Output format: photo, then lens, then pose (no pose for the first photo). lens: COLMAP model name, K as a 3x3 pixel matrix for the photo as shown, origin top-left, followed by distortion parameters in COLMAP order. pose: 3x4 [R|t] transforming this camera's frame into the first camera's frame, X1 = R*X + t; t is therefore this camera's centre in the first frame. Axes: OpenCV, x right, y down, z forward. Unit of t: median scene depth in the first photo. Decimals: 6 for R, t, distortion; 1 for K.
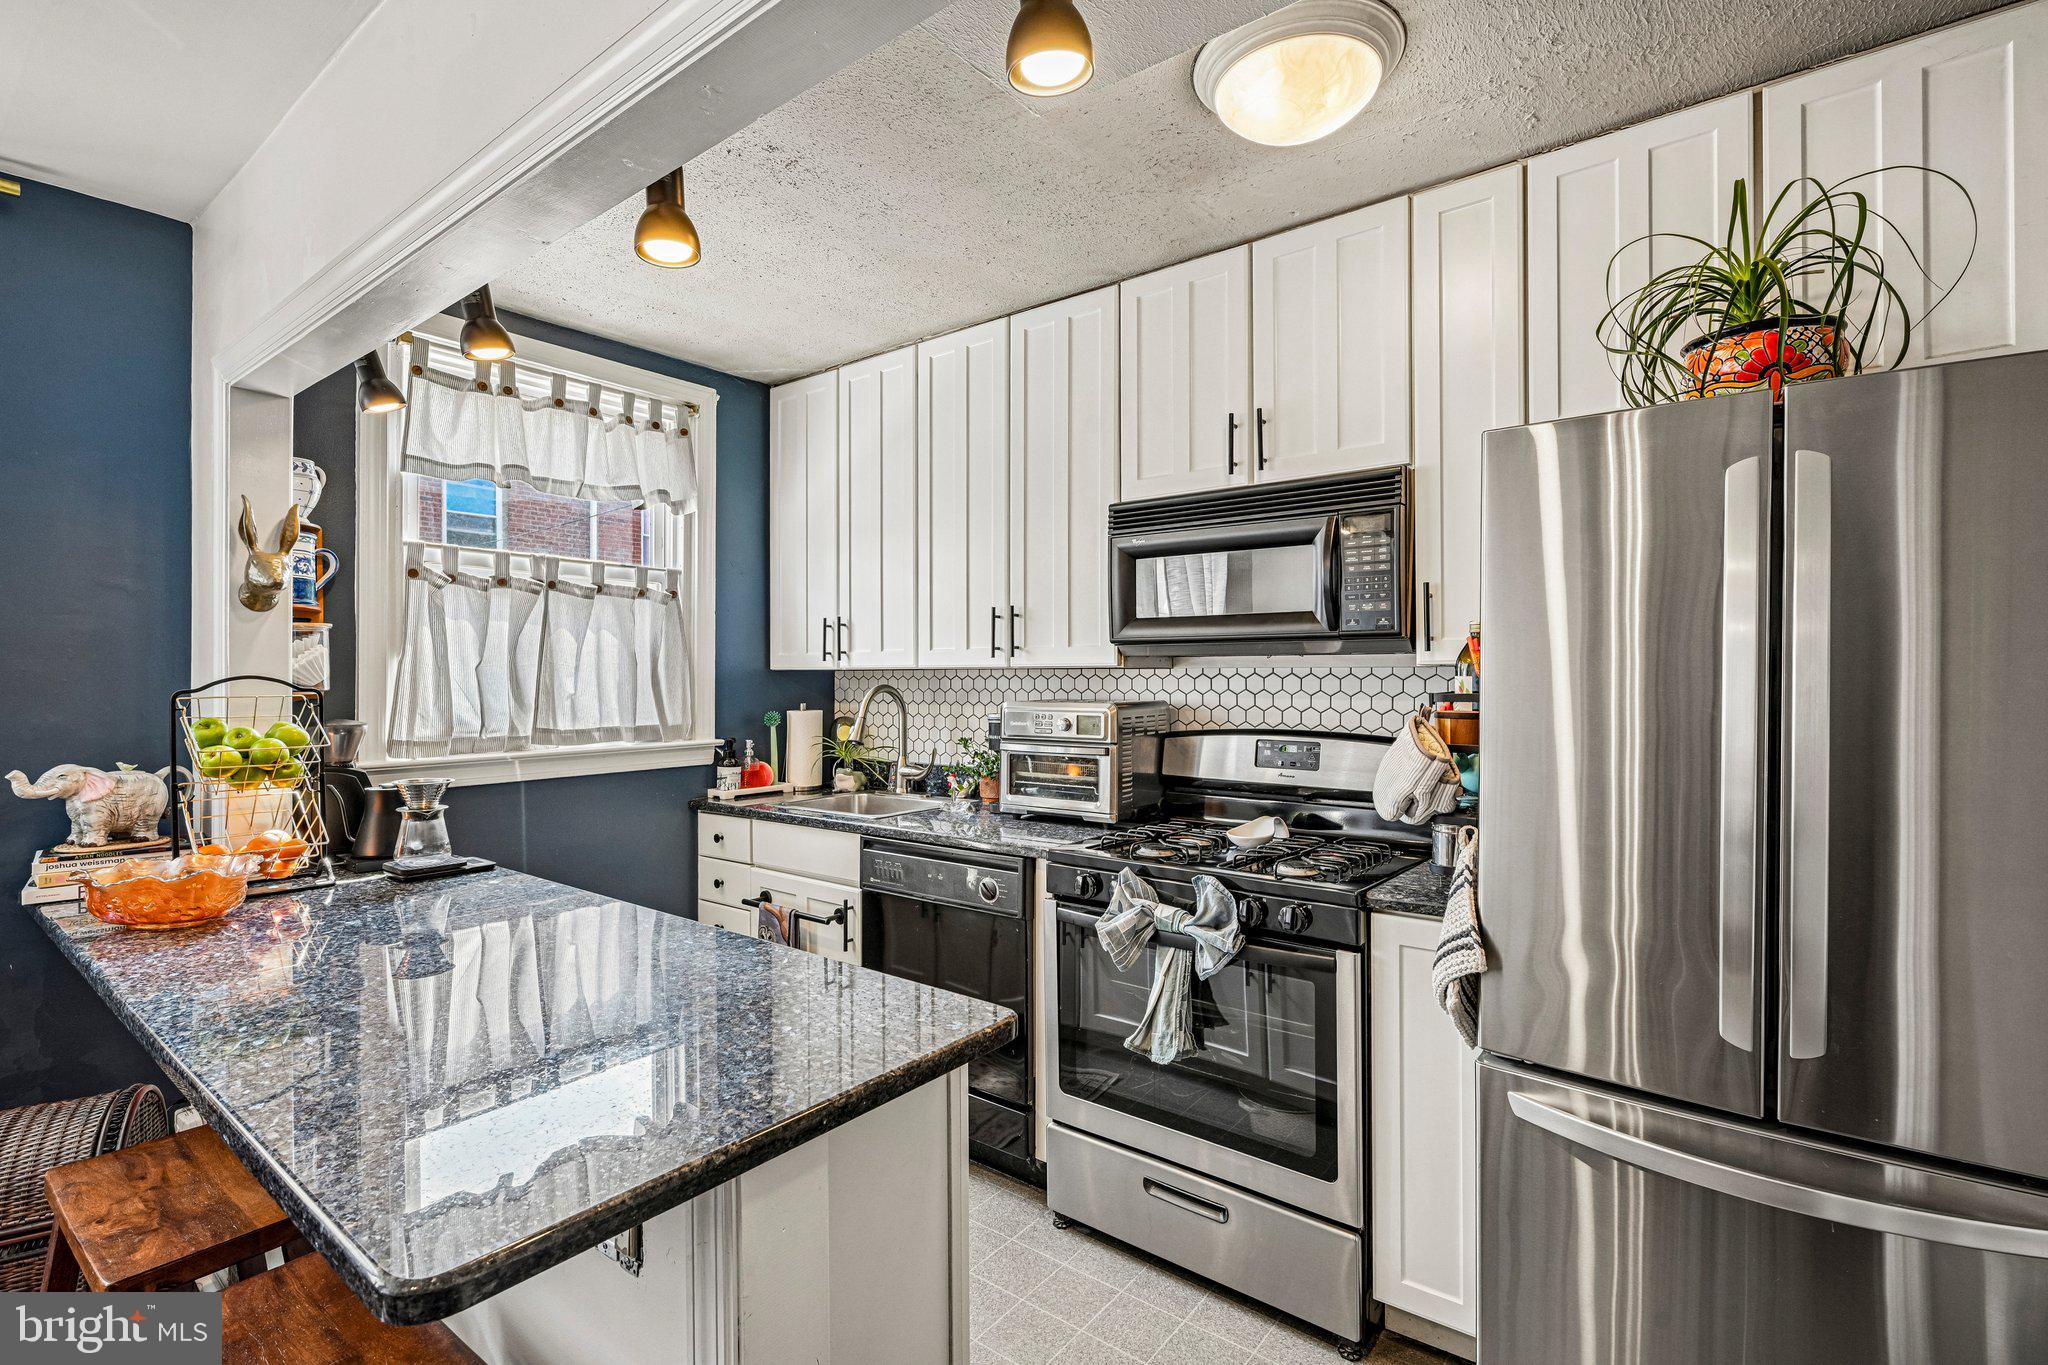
lens RADIAL K [[952.1, 0, 1068.2], [0, 952.1, 675.4], [0, 0, 1]] dist [-0.000614, -0.000238]
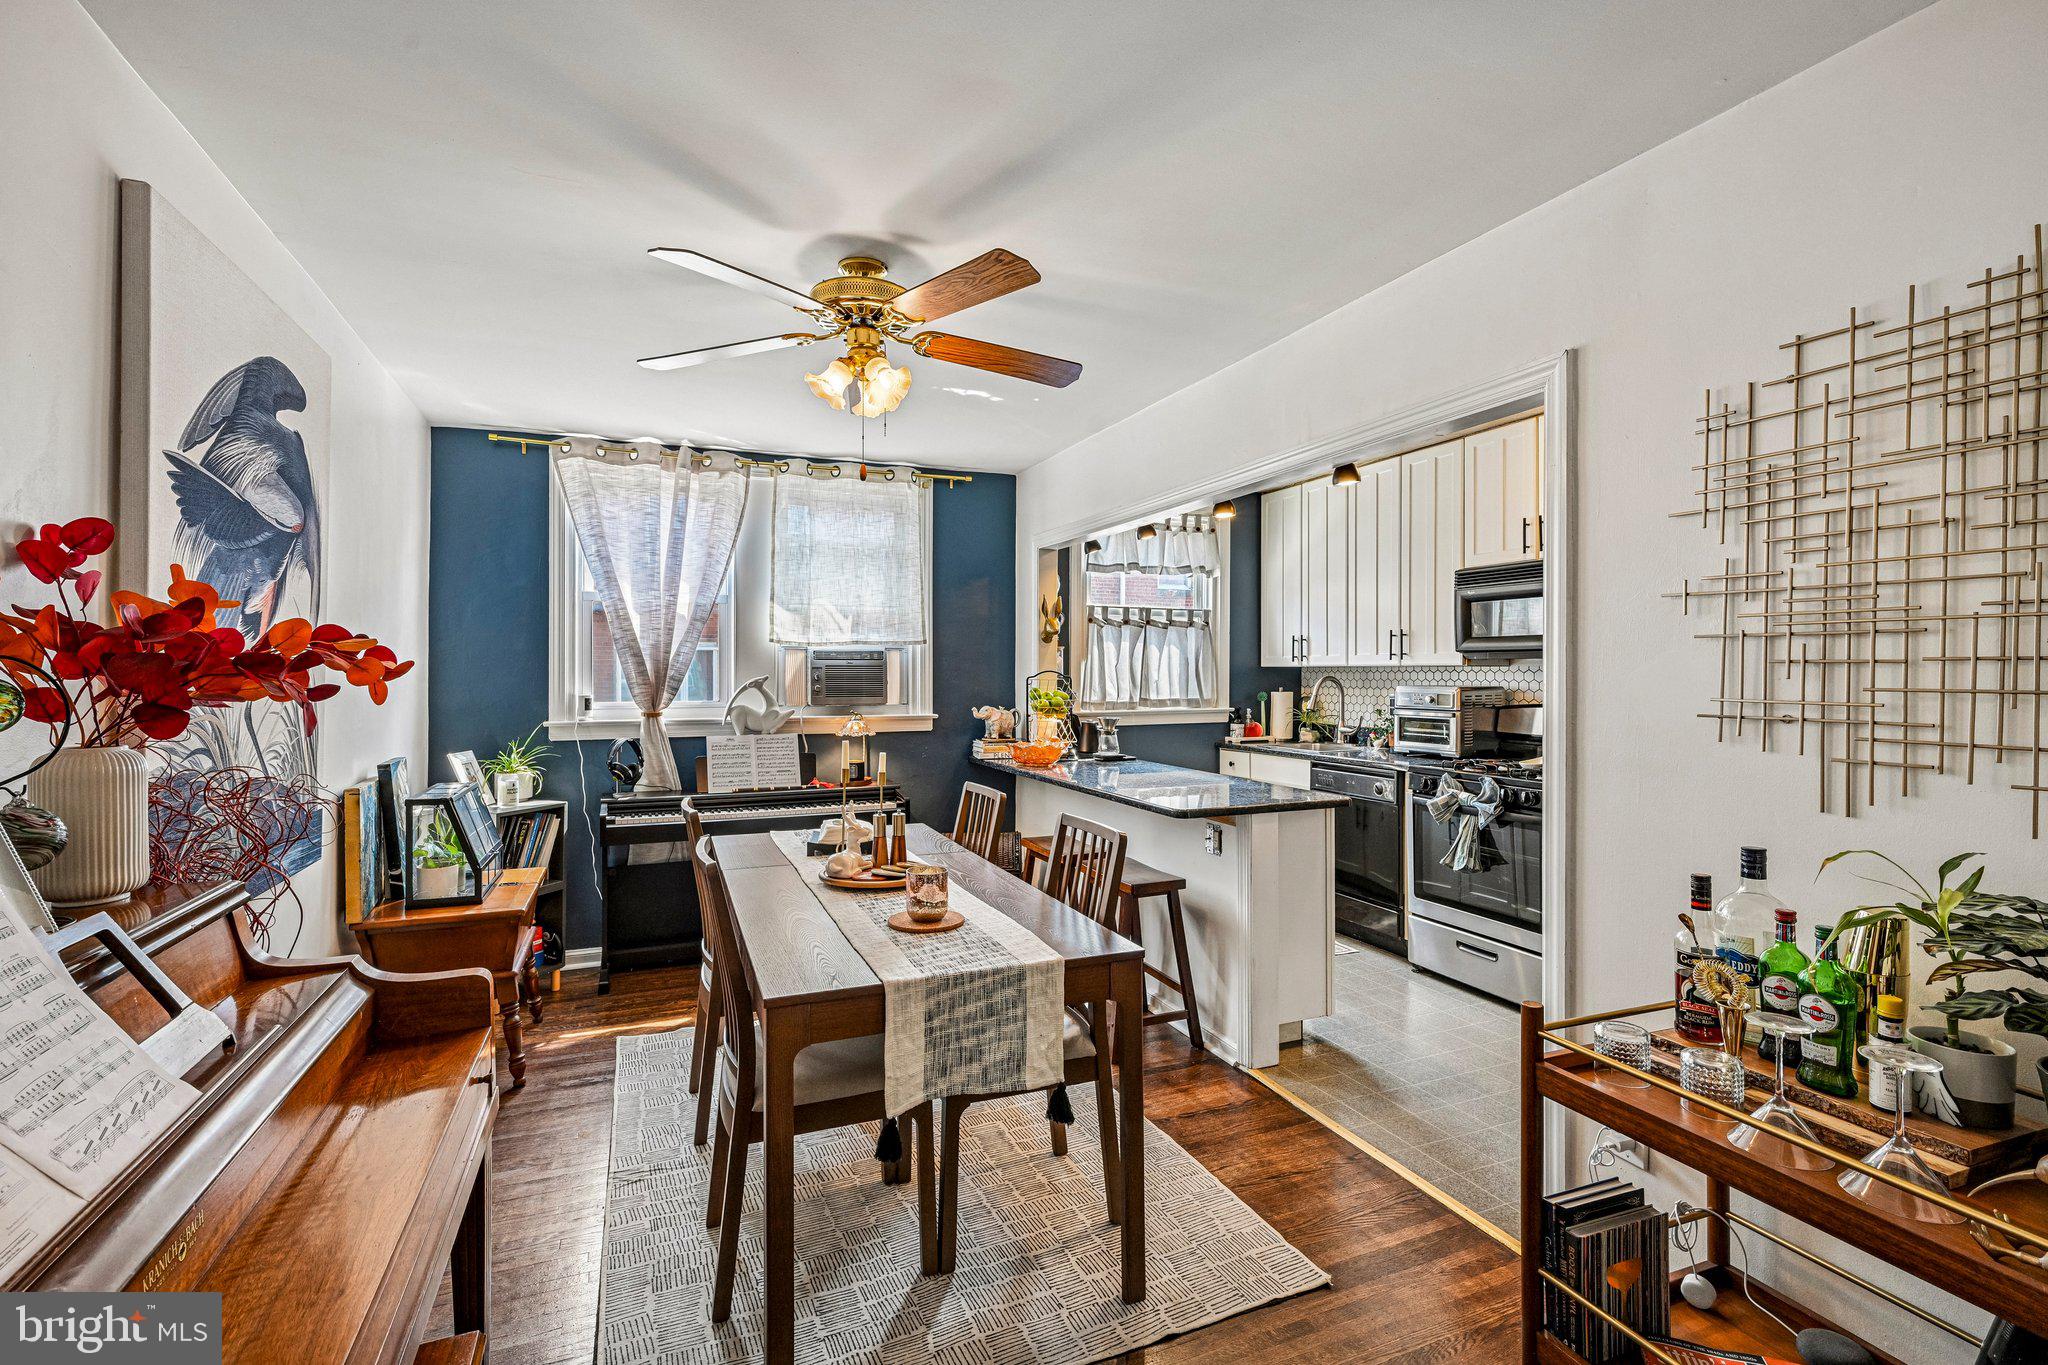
lens RADIAL K [[952.1, 0, 1044.9], [0, 952.1, 674.0], [0, 0, 1]] dist [-0.000614, -0.000238]
pose [[0.864133, 0.002877, -0.503255, 0.235527], [-0.000131, 0.999985, 0.005492, -0.003137], [0.503263, -0.004680, 0.864120, -0.747665]]
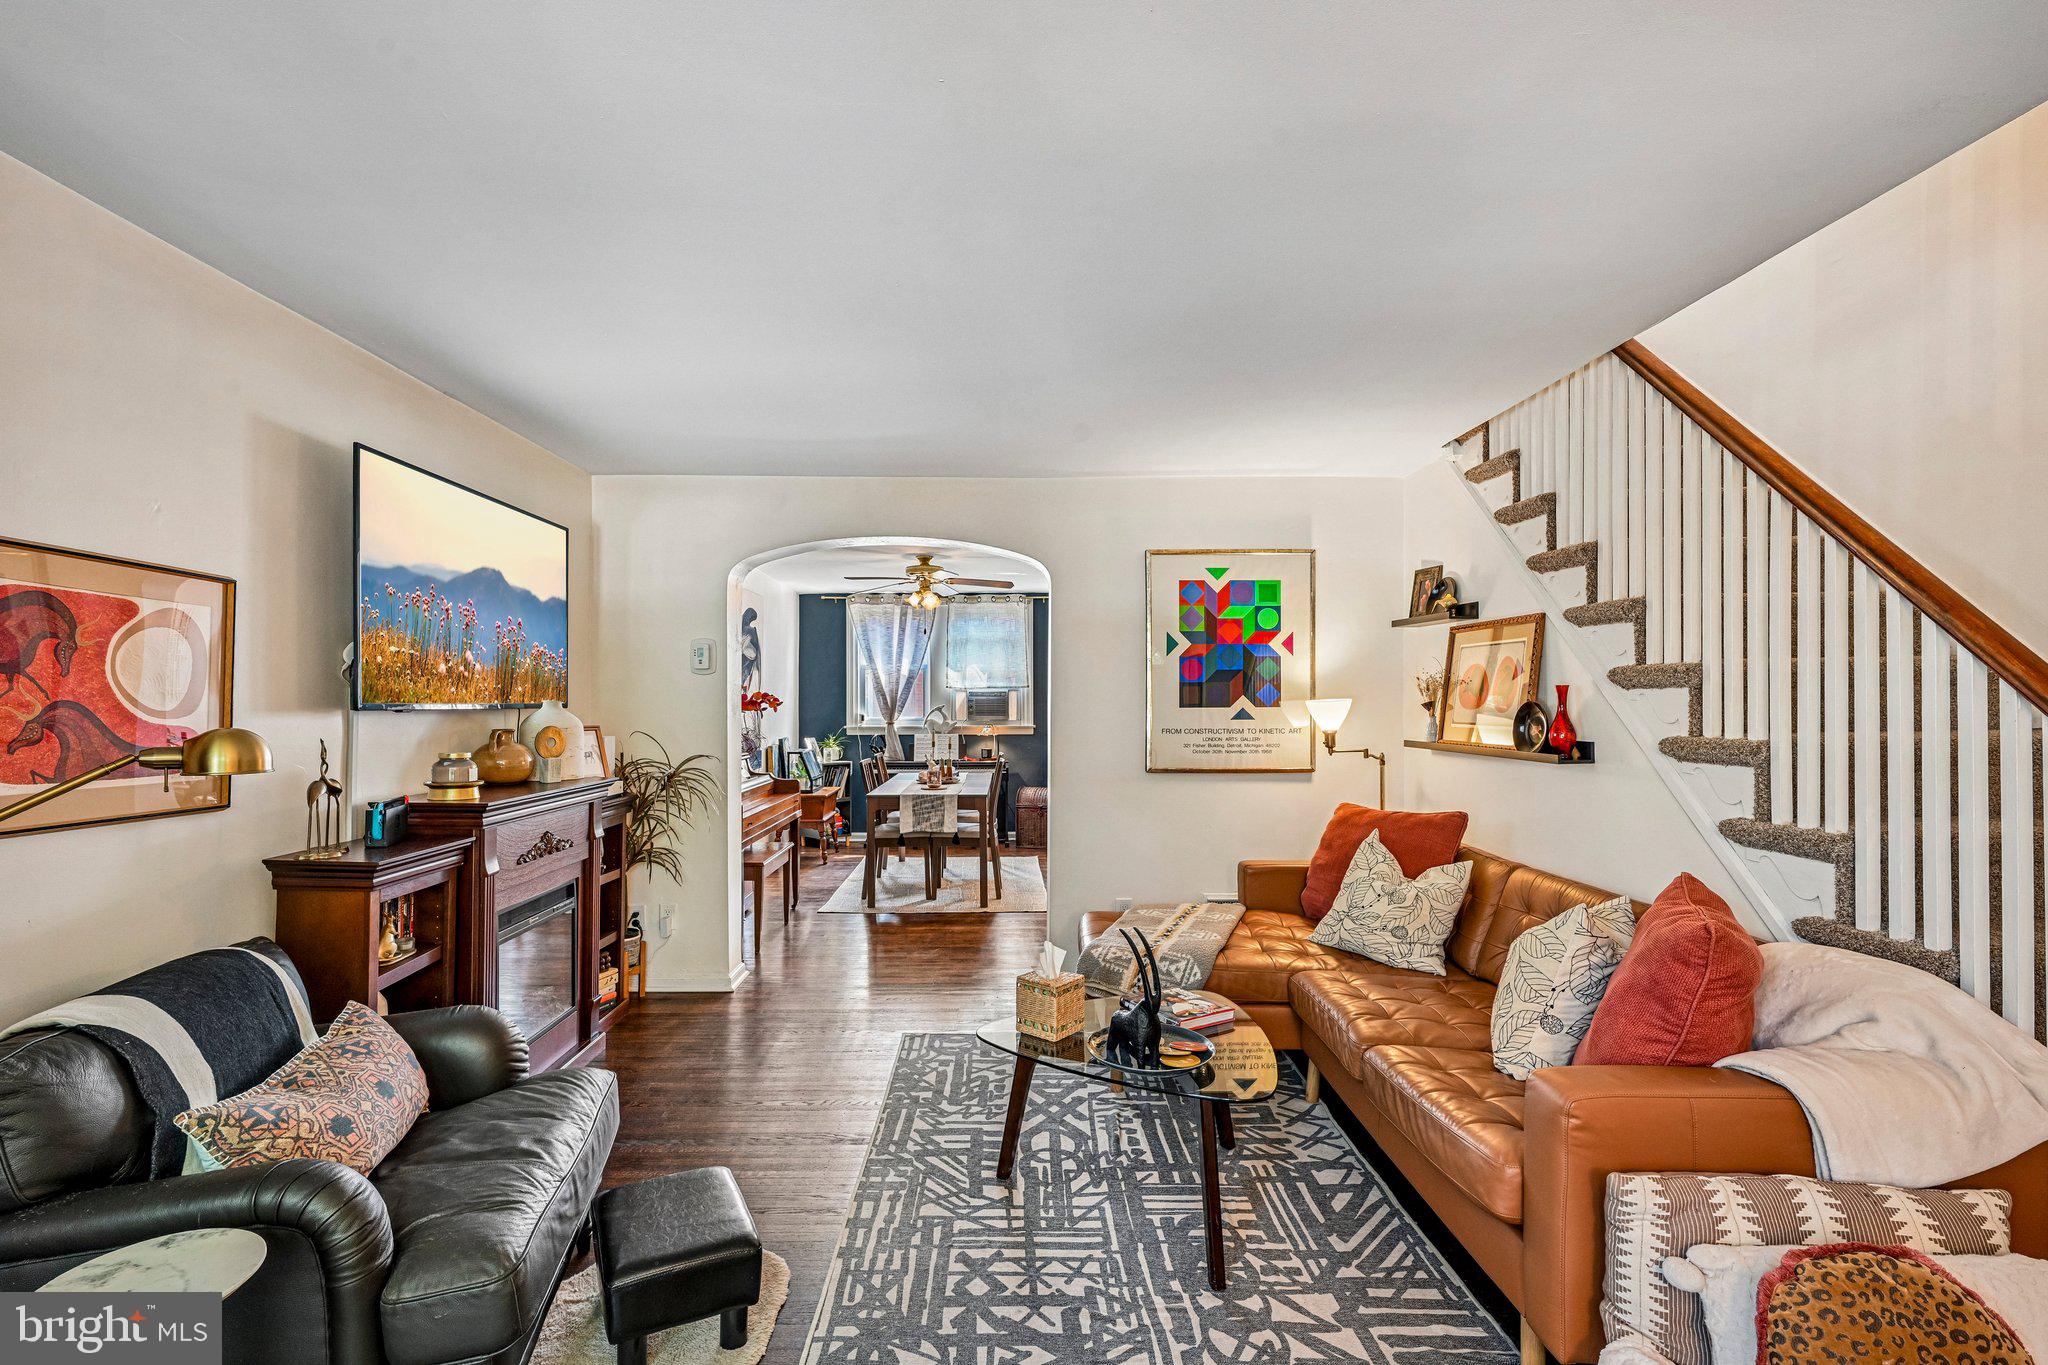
lens RADIAL K [[952.1, 0, 1007.2], [0, 952.1, 691.7], [0, 0, 1]] dist [-0.000614, -0.000238]
pose [[0.615015, -0.004818, -0.788501, 1.659370], [0.002715, 0.999988, -0.003993, -0.020730], [0.788511, 0.000315, 0.615021, -1.390700]]
